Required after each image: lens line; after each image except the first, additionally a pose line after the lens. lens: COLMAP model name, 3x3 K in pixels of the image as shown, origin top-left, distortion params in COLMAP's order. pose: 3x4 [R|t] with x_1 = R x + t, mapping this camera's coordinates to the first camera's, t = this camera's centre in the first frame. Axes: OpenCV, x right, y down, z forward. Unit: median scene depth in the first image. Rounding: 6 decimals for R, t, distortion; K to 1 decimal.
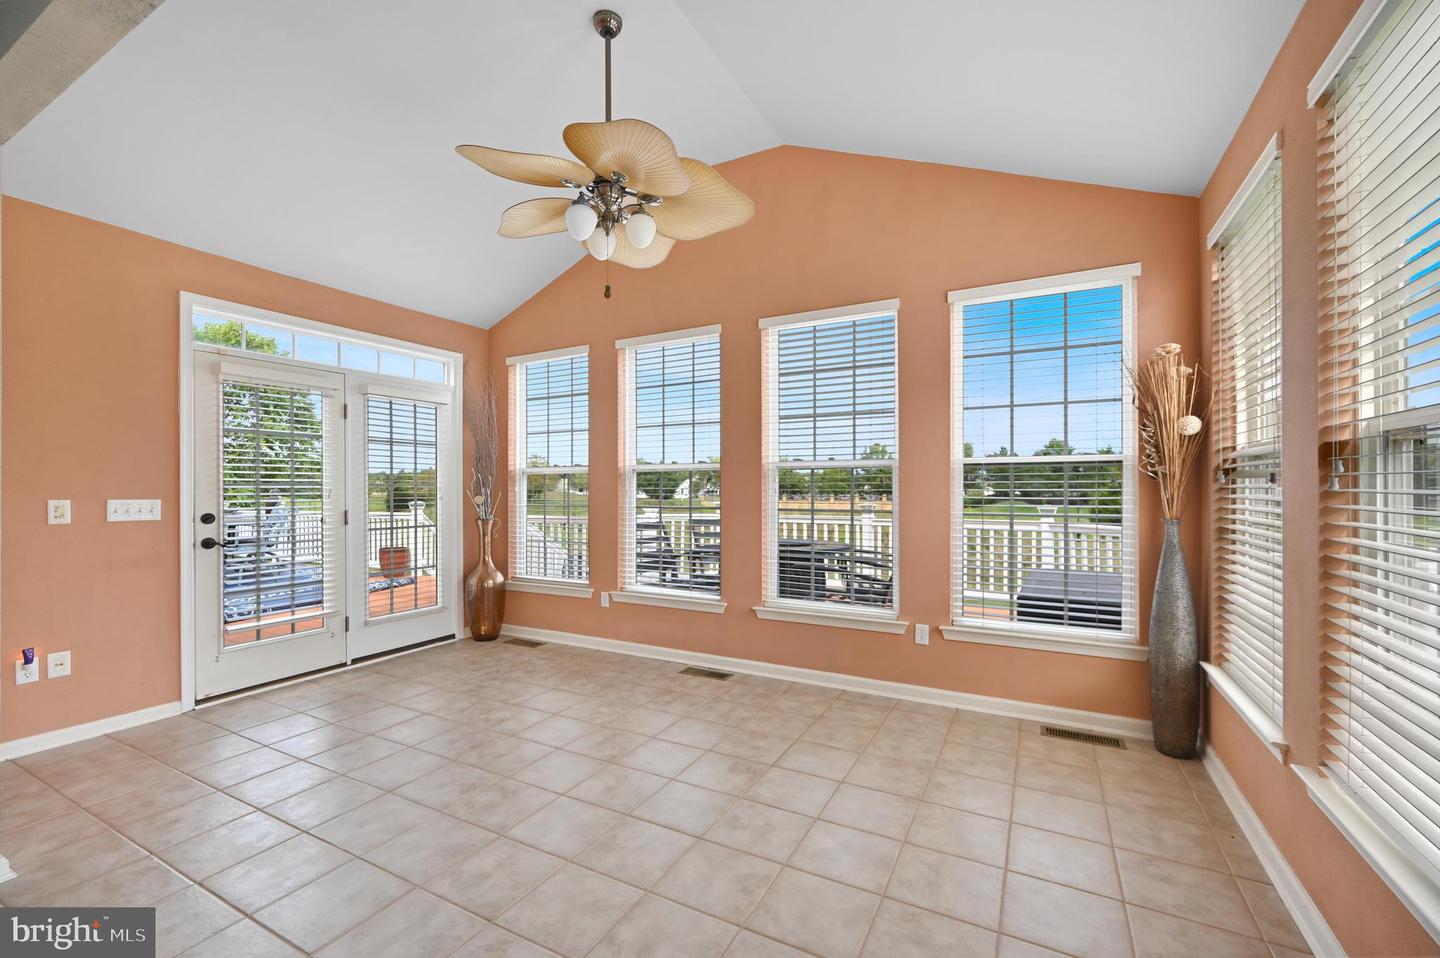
lens RADIAL K [[570.0, 0, 720.0], [0, 570.0, 486.3], [0, 0, 1]] dist [0.000319, -0.000061]
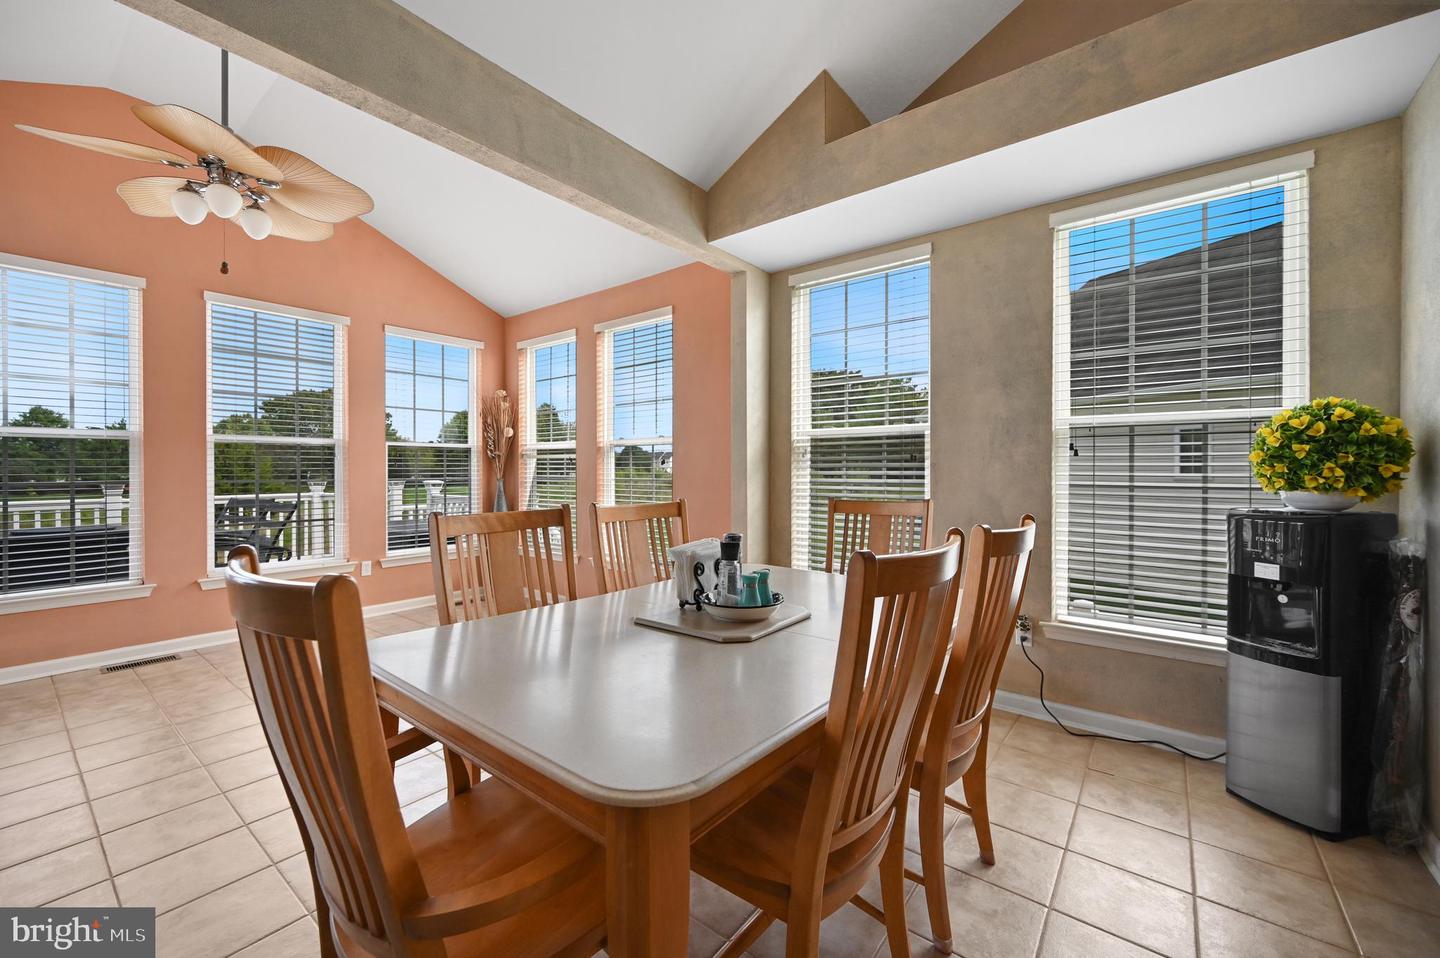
lens RADIAL K [[570.0, 0, 722.0], [0, 570.0, 474.0], [0, 0, 1]] dist [0.000319, -0.000061]
pose [[0.154673, -0.007304, 0.987939, -0.930749], [-0.002841, 0.999965, 0.007837, 0.020696], [-0.987962, -0.004019, 0.154647, -0.061031]]
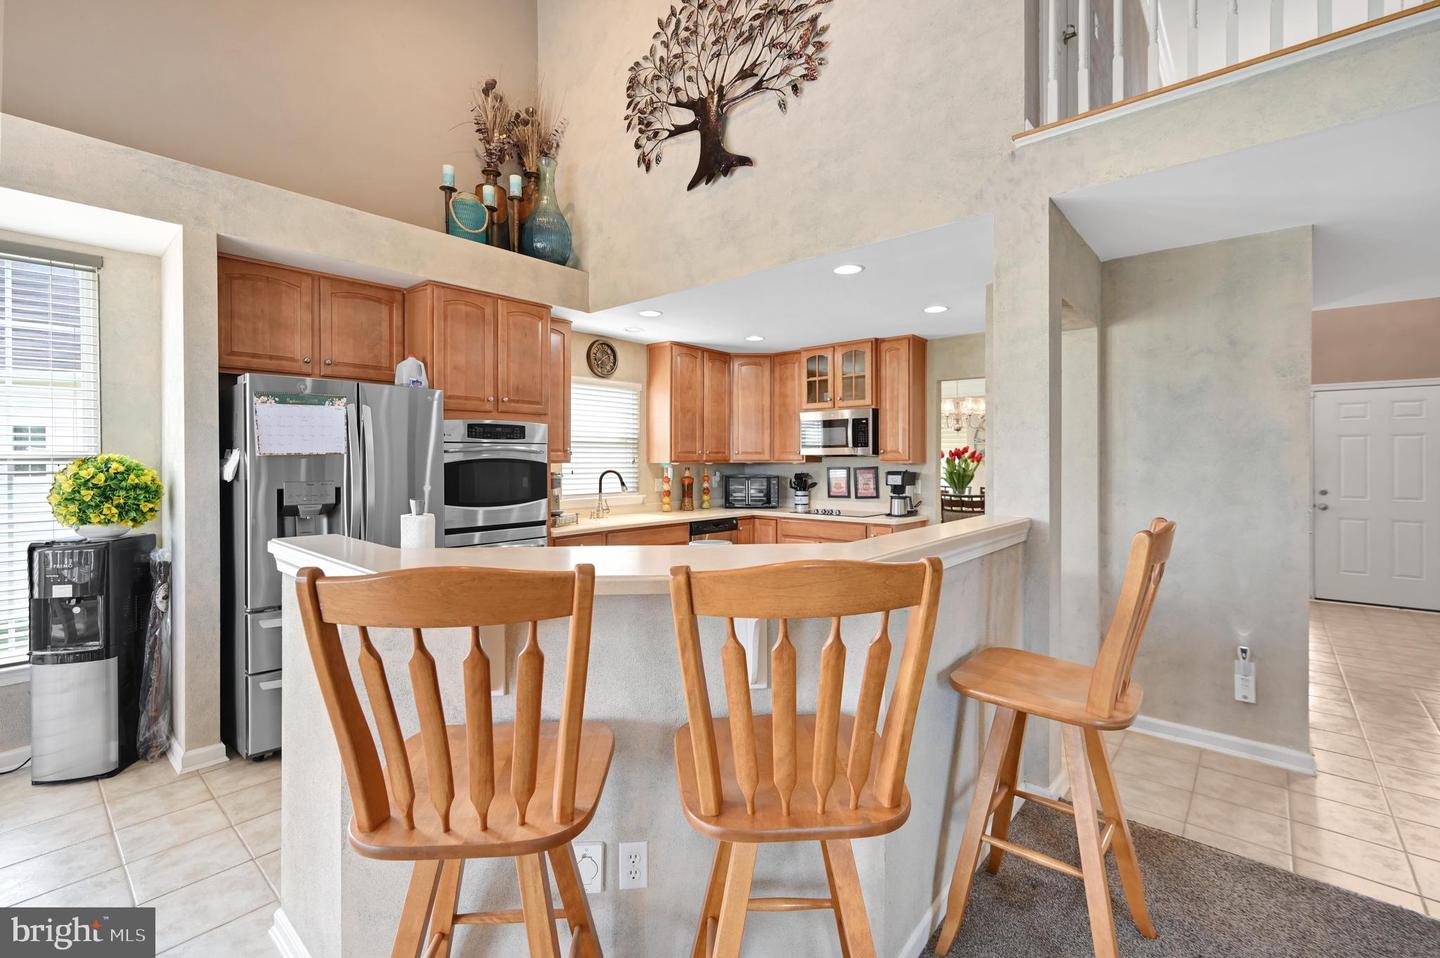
lens RADIAL K [[617.1, 0, 680.1], [0, 617.1, 462.7], [0, 0, 1]] dist [-0.000549, 0.000439]
pose [[-0.973317, 0.003989, 0.229432, -1.274926], [0.004405, 0.999989, 0.001298, -0.049810], [-0.229424, 0.002274, -0.973324, 0.090368]]
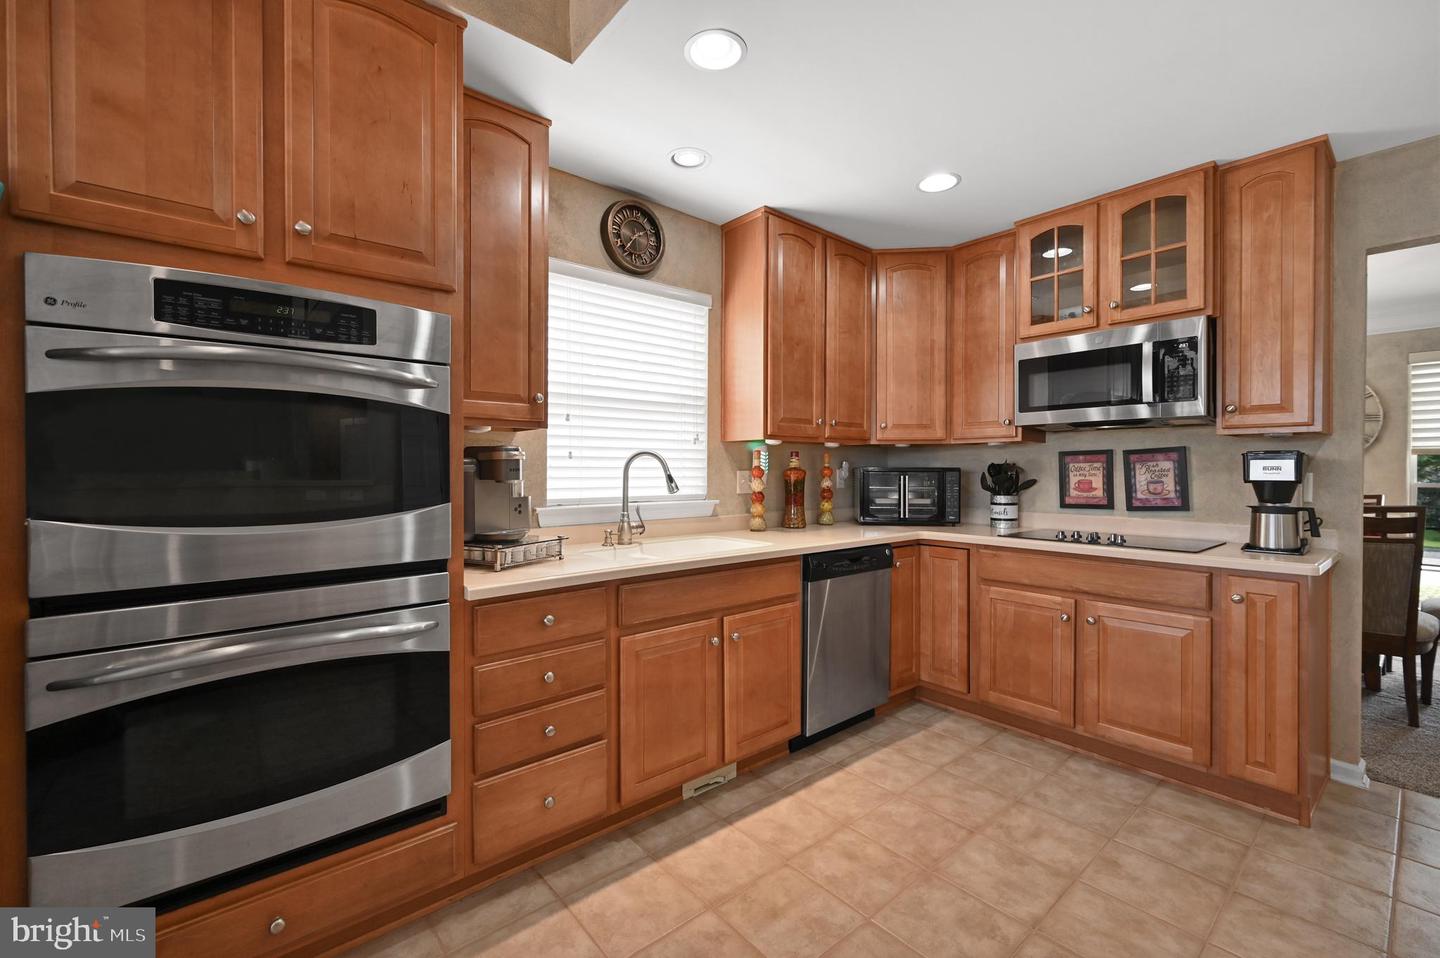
lens RADIAL K [[617.1, 0, 687.4], [0, 617.1, 473.2], [0, 0, 1]] dist [-0.000549, 0.000439]
pose [[-0.931077, -0.000585, 0.364822, -1.048691], [0.001663, 0.999982, 0.005848, 0.005397], [-0.364818, 0.006052, -0.931059, -0.818251]]
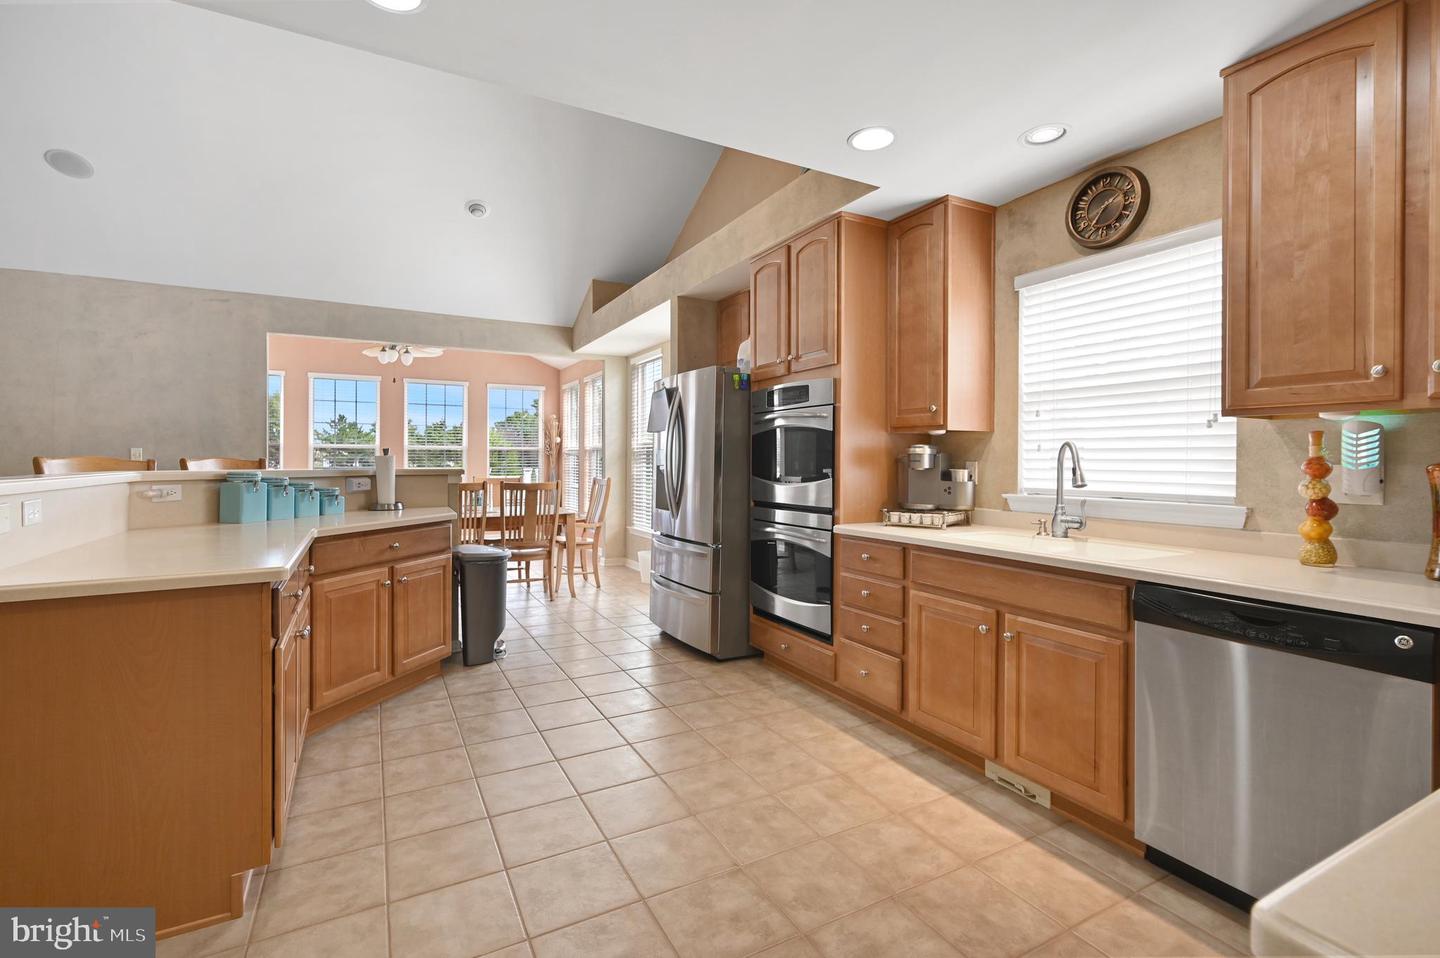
lens RADIAL K [[665.0, 0, 767.2], [0, 665.0, 458.7], [0, 0, 1]] dist [0.001154, 0.000251]
pose [[0.501300, 0.004159, 0.865264, -1.706666], [-0.004909, 0.999986, -0.001962, 0.005089], [-0.865260, -0.003264, 0.501313, -1.781881]]
